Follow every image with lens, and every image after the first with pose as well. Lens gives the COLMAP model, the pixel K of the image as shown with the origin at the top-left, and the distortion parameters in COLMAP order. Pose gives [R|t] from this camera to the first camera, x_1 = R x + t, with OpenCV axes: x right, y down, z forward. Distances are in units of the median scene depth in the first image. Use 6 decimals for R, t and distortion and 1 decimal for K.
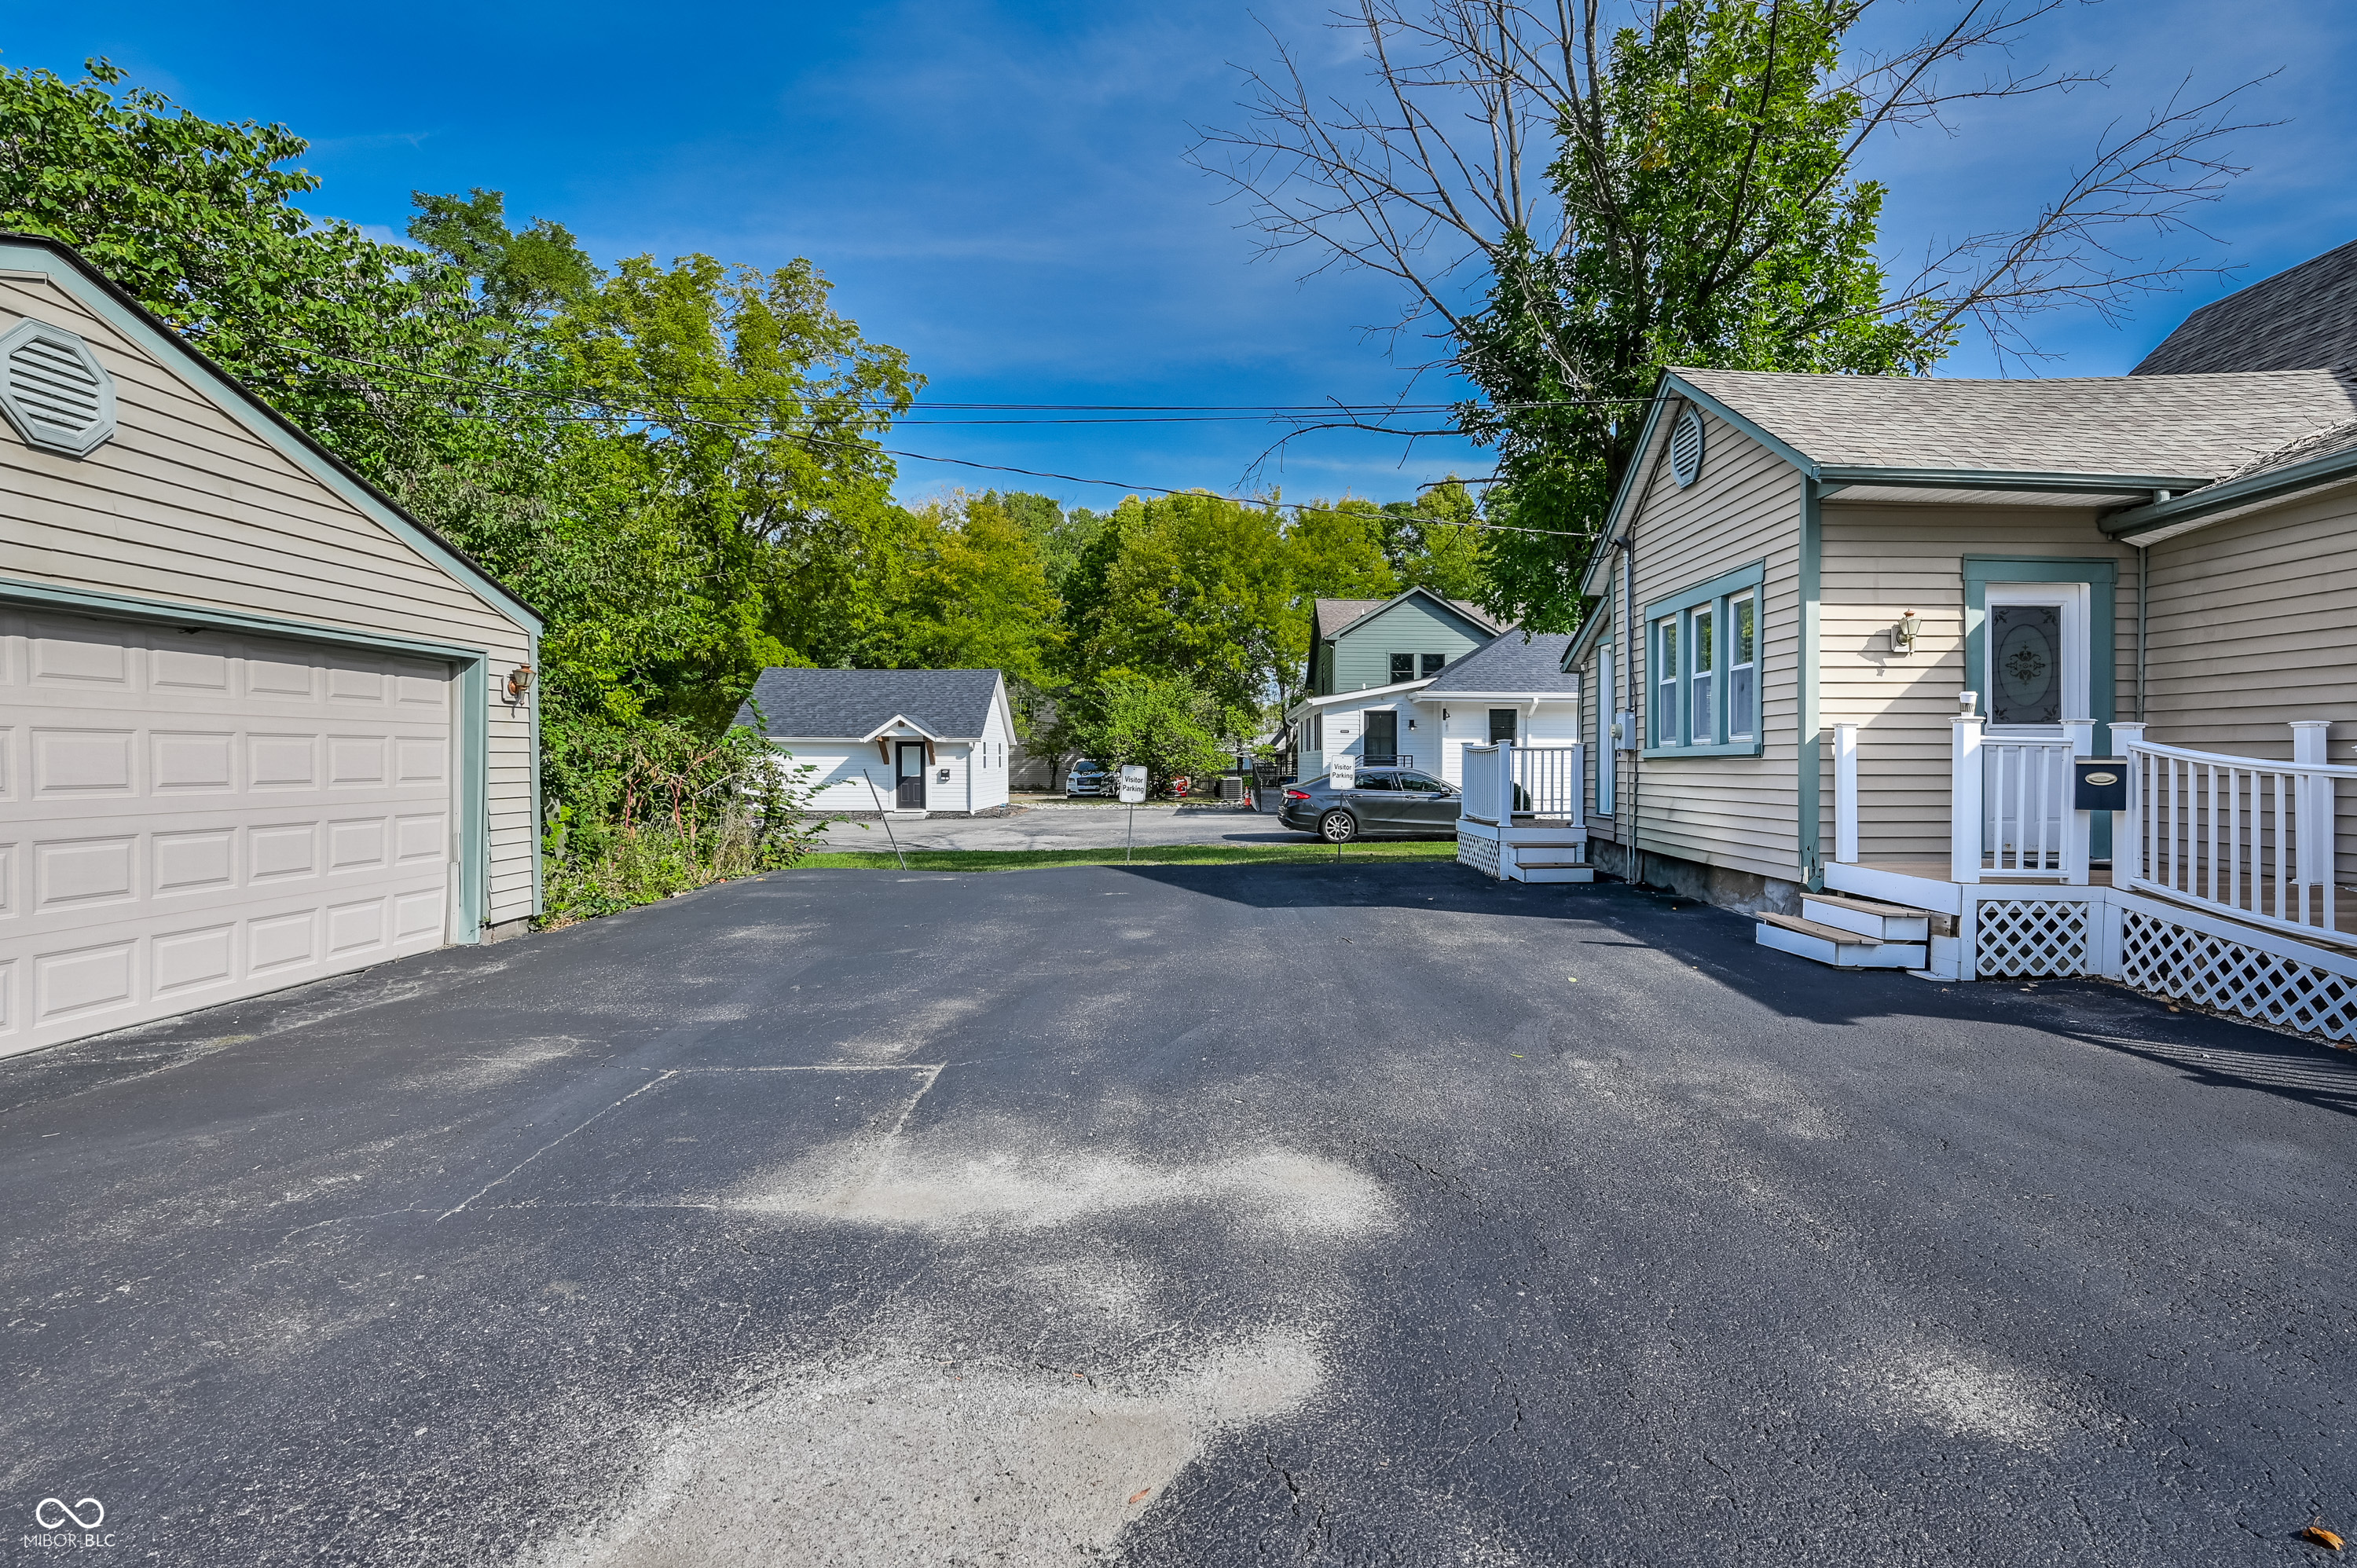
lens RADIAL K [[1066.9, 0, 1181.0], [0, 1066.9, 751.8], [0, 0, 1]] dist [0.000010, 0.000001]
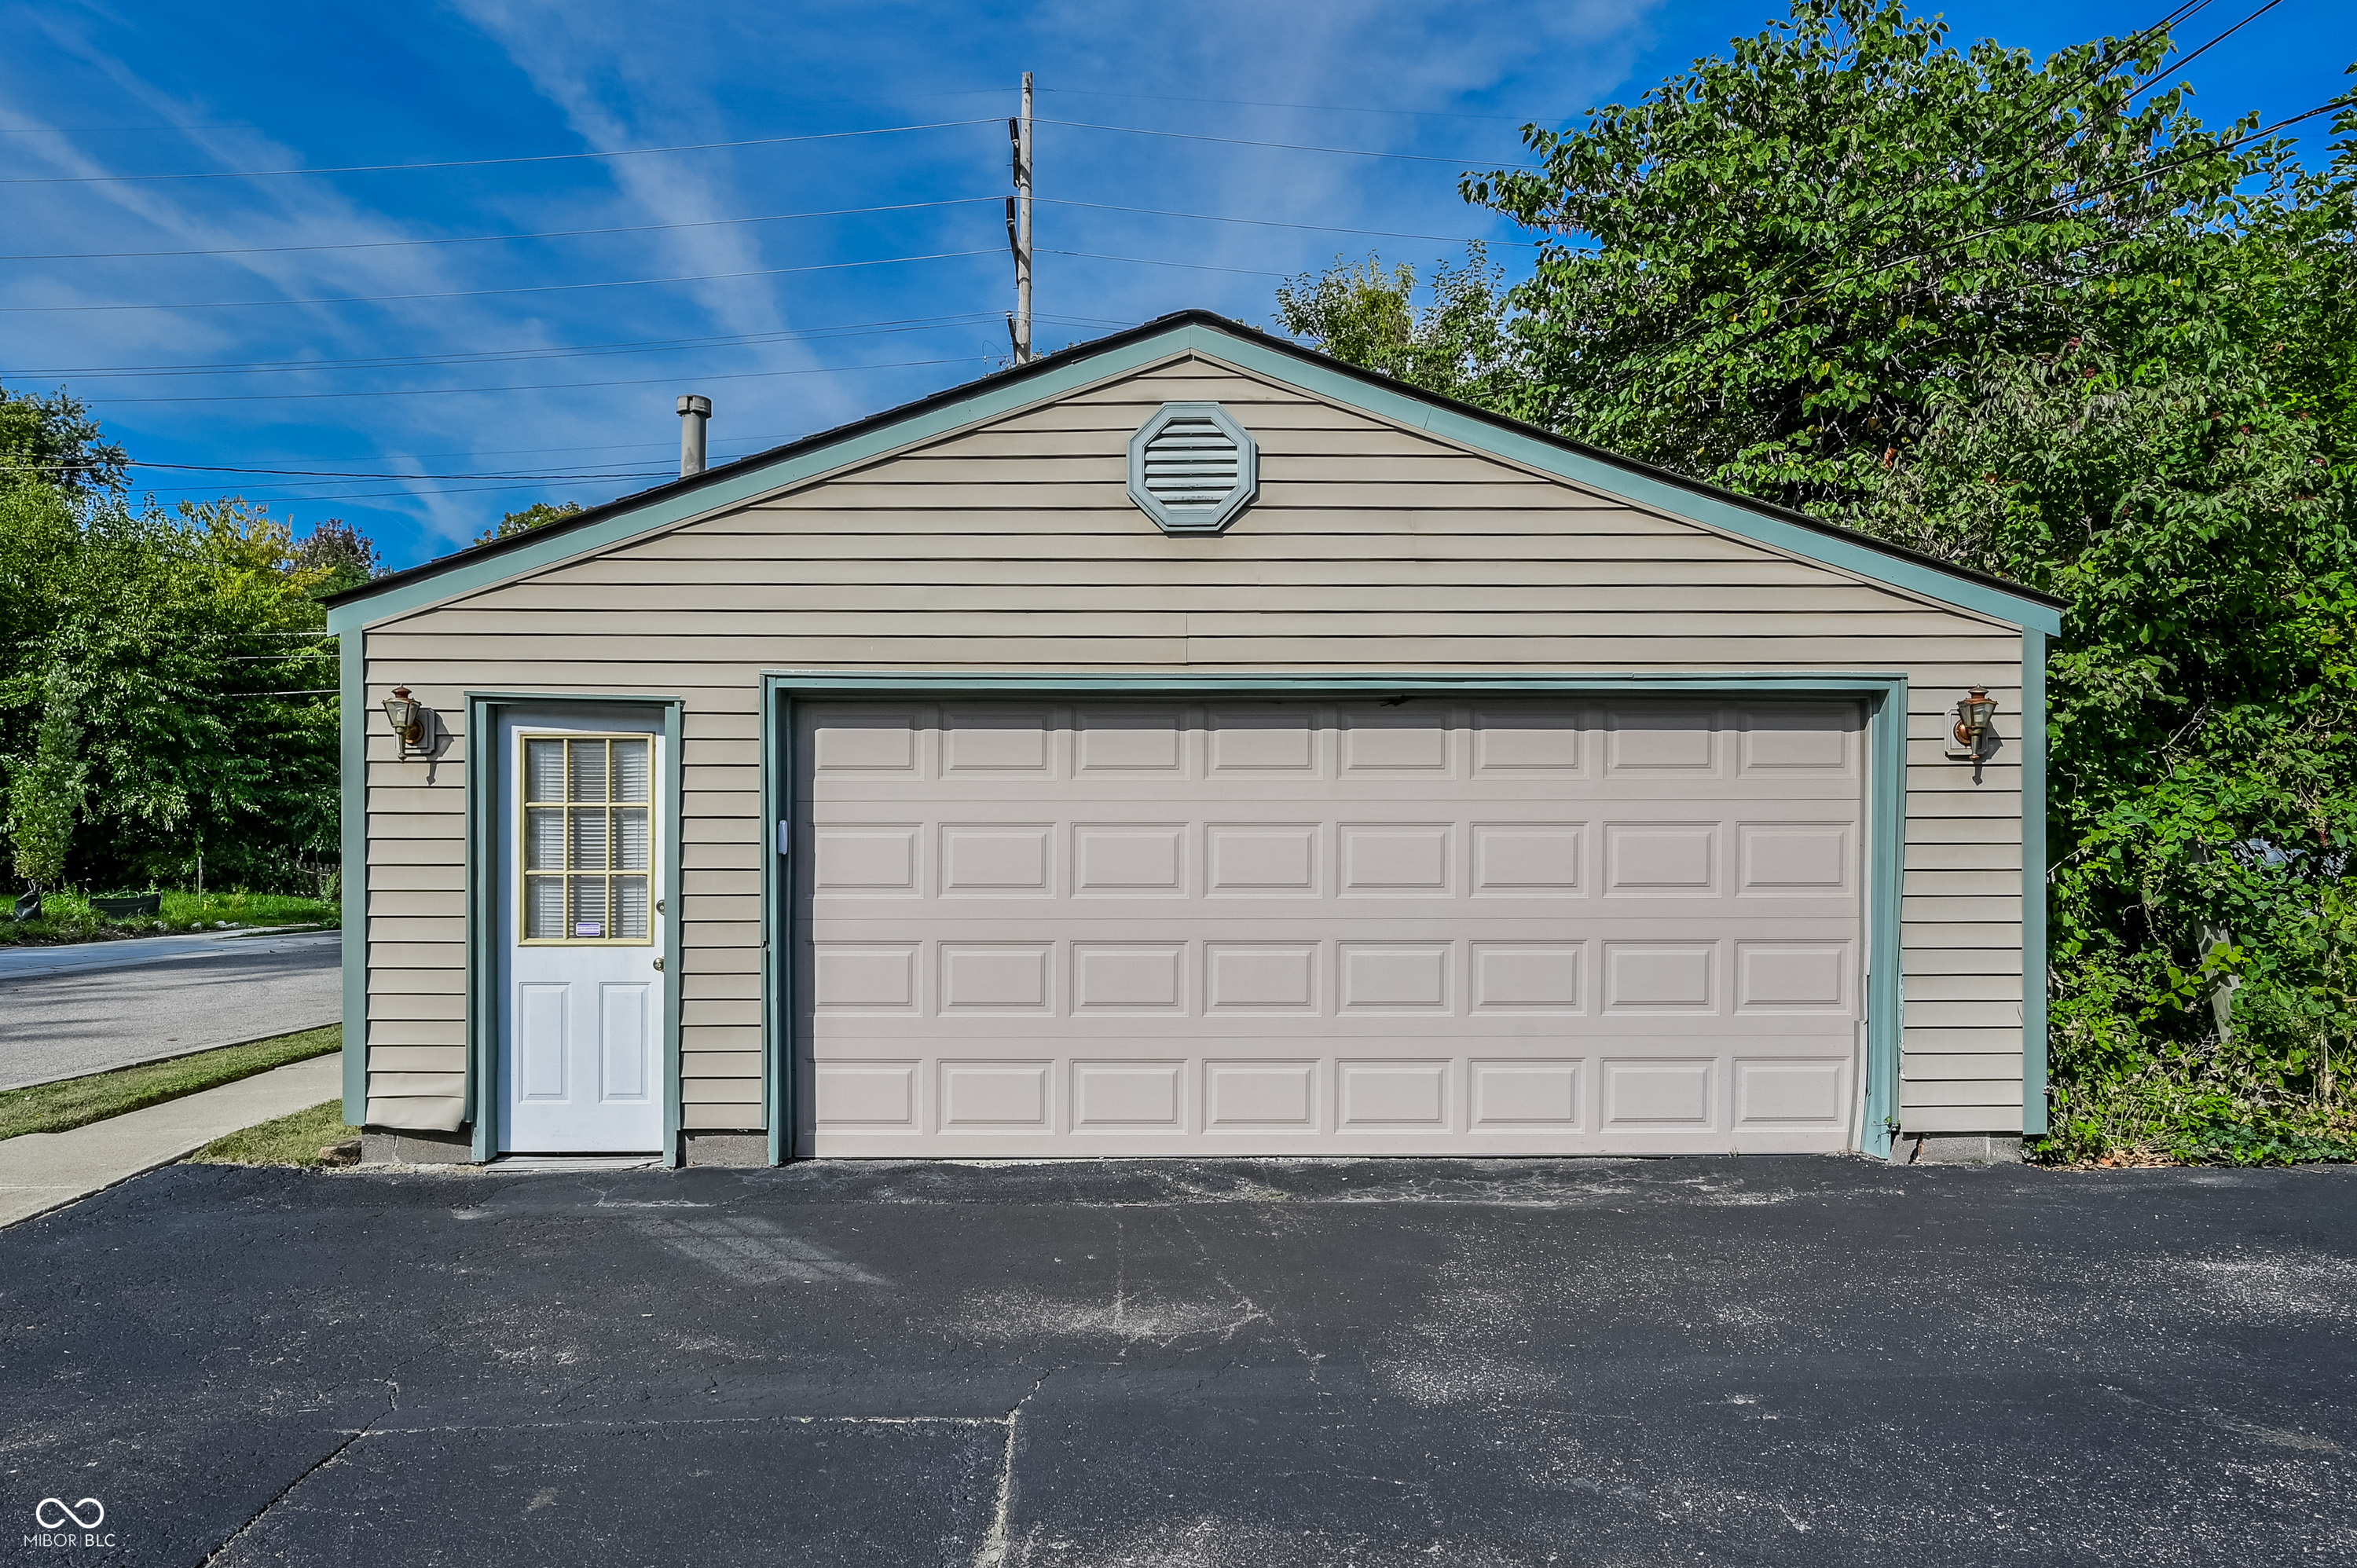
lens RADIAL K [[1244.3, 0, 1178.4], [0, 1244.3, 859.9], [0, 0, 1]] dist [-0.000629, -0.000150]
pose [[0.036221, 0.005008, -0.999331, 0.032822], [0.007269, 0.999960, 0.005275, 0.002670], [0.999317, -0.007456, 0.036183, 0.573905]]
